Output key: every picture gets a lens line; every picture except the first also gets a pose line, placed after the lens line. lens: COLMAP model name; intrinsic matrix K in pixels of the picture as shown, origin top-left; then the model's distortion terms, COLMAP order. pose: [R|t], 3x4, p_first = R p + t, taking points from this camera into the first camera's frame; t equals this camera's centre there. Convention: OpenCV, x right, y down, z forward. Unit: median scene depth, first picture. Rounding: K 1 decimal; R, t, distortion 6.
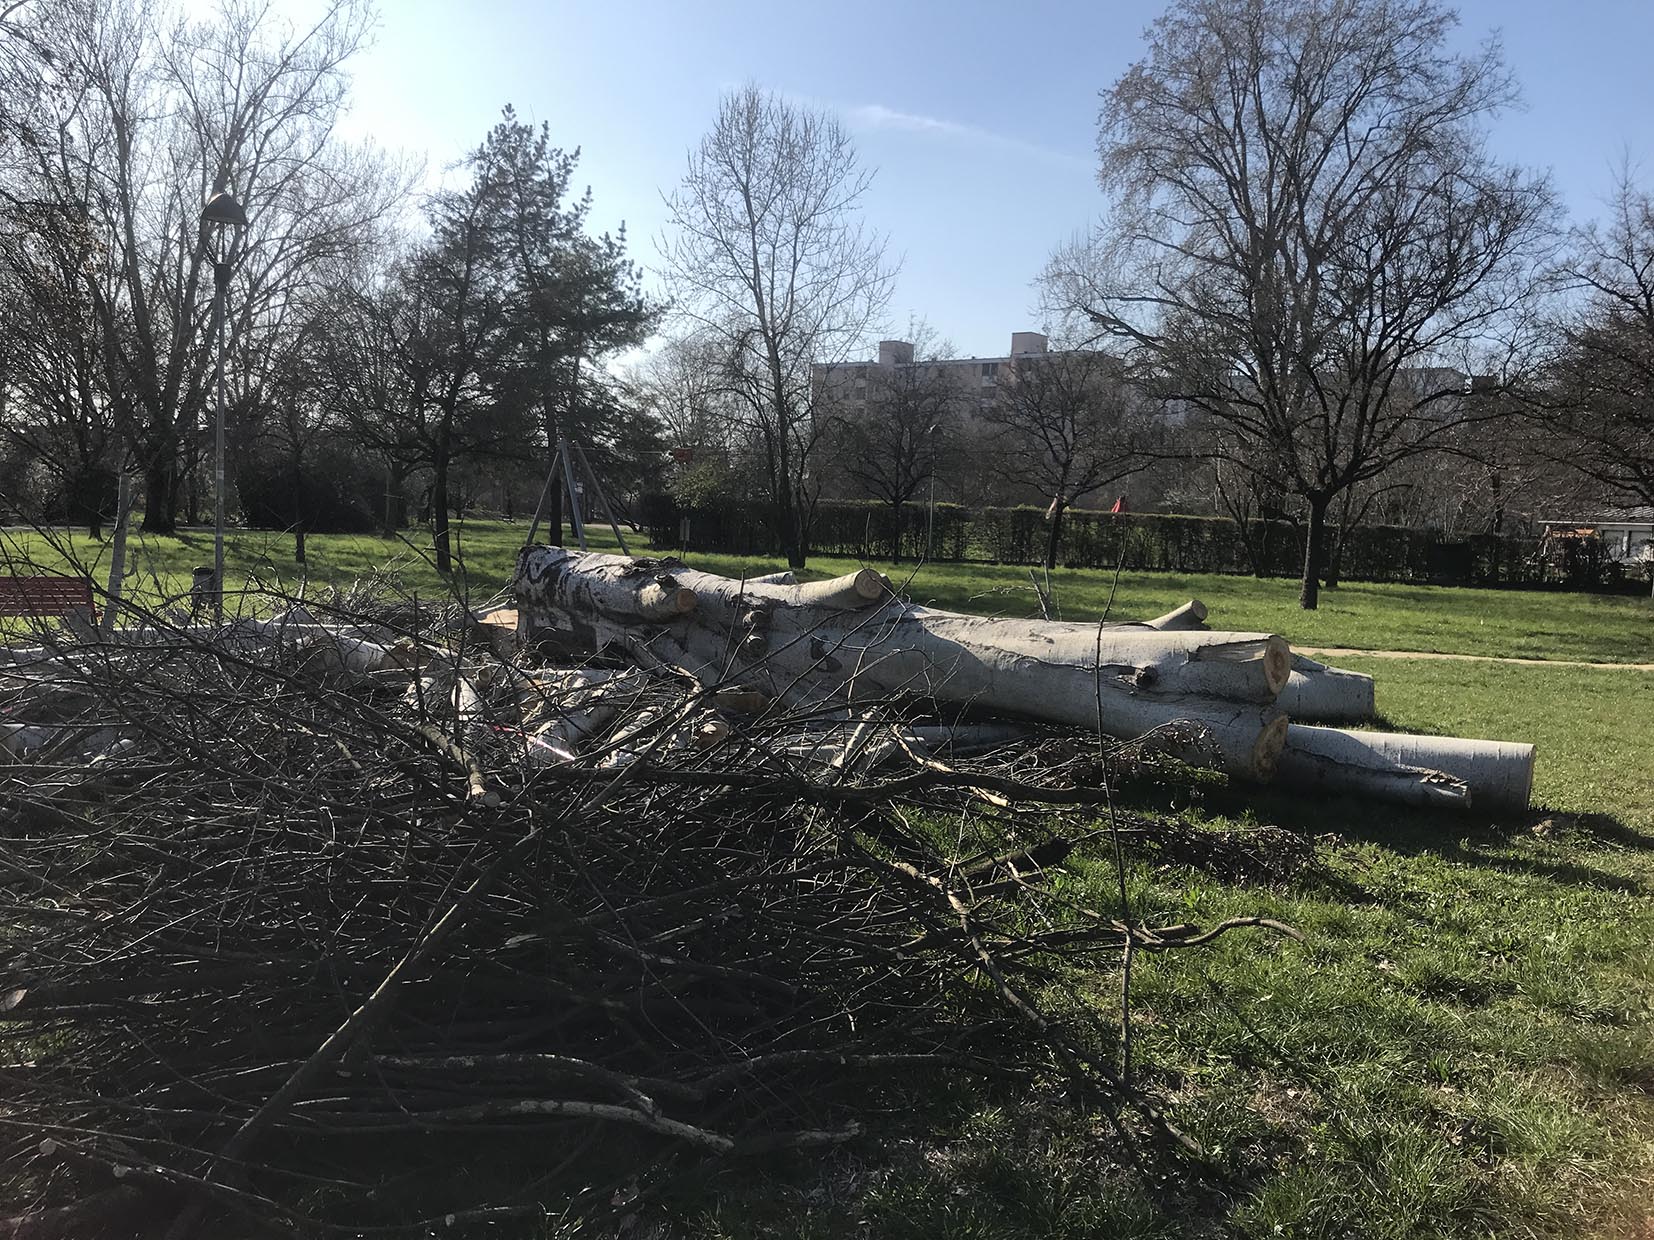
lens RADIAL K [[1477.0, 0, 827.0], [0, 1477.0, 620.0], [0, 0, 1]] dist [0.000116, -0.000950]
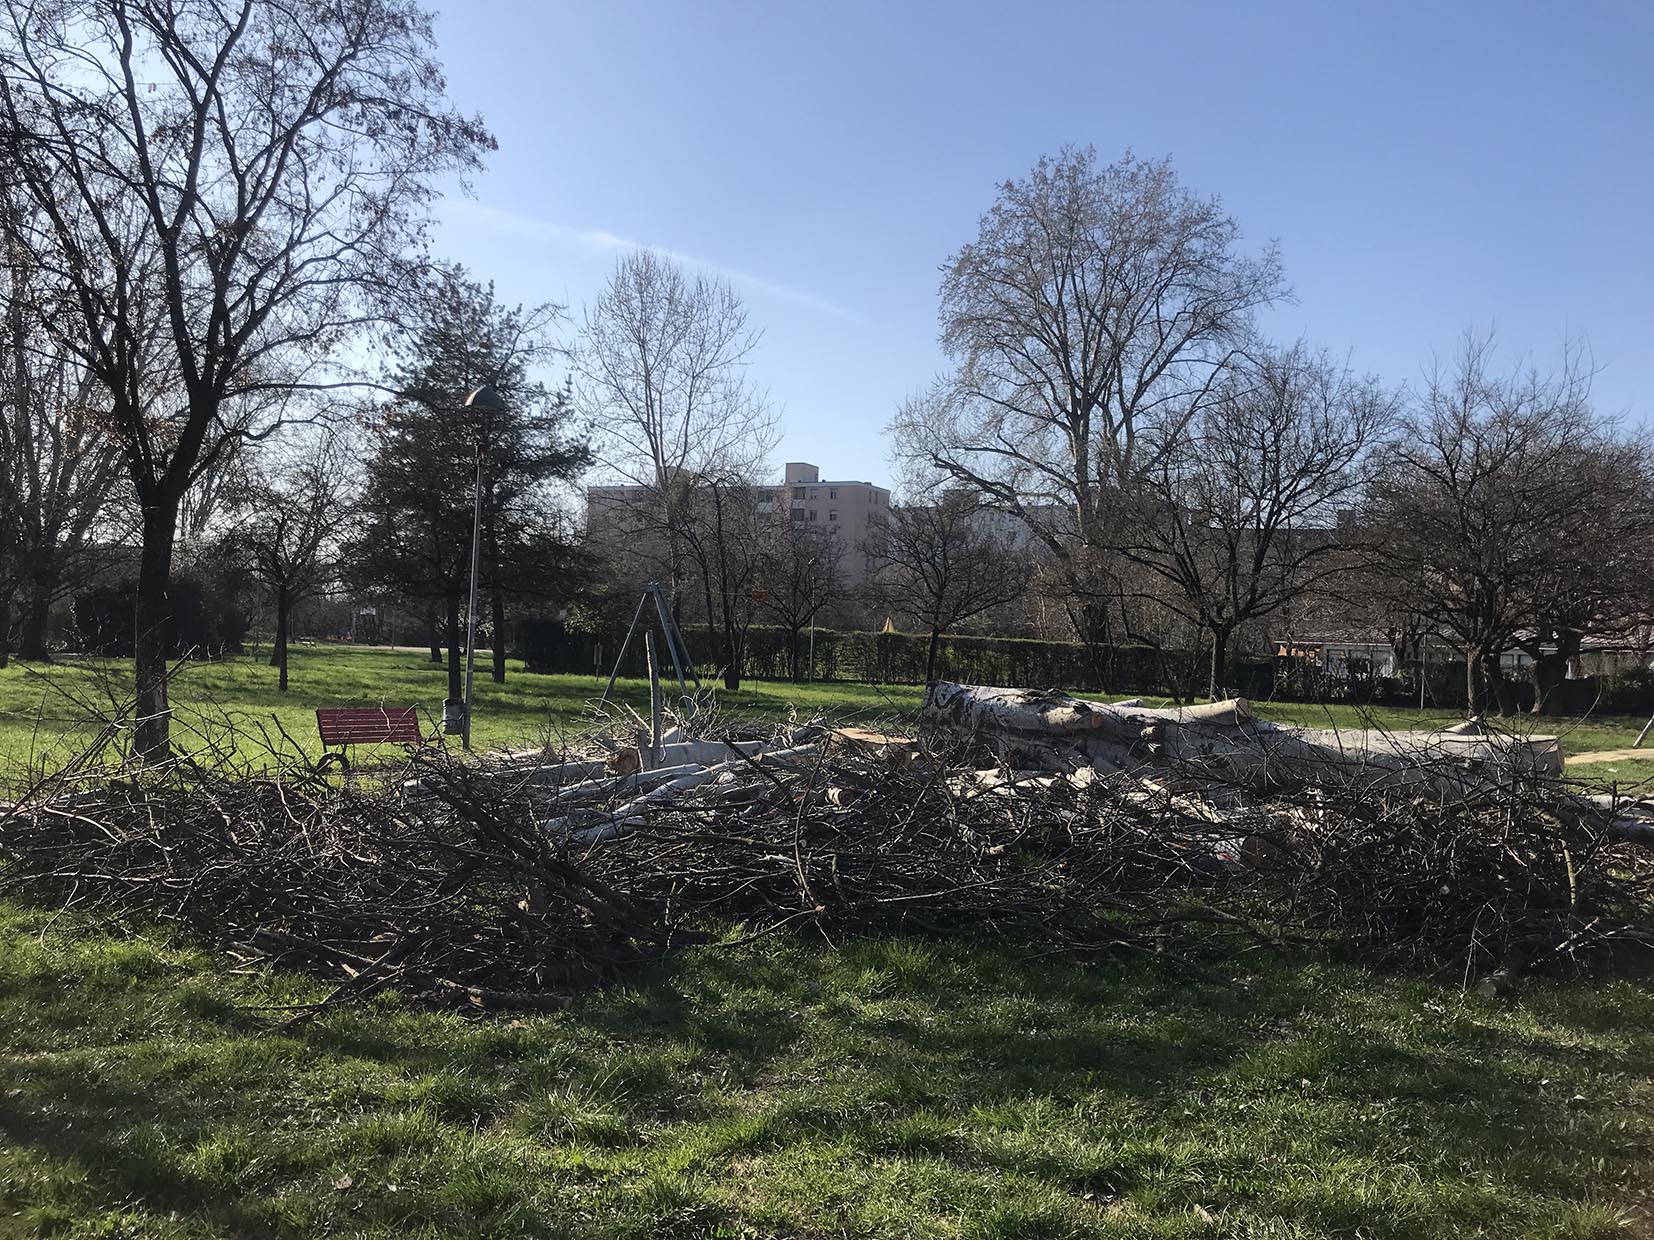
lens RADIAL K [[1477.0, 0, 827.0], [0, 1477.0, 620.0], [0, 0, 1]] dist [0.000116, -0.000950]
pose [[0.979988, 0.002079, 0.199046, -0.142220], [0.013560, 0.996926, -0.077173, -0.000618], [-0.198595, 0.078328, 0.976947, -0.081220]]
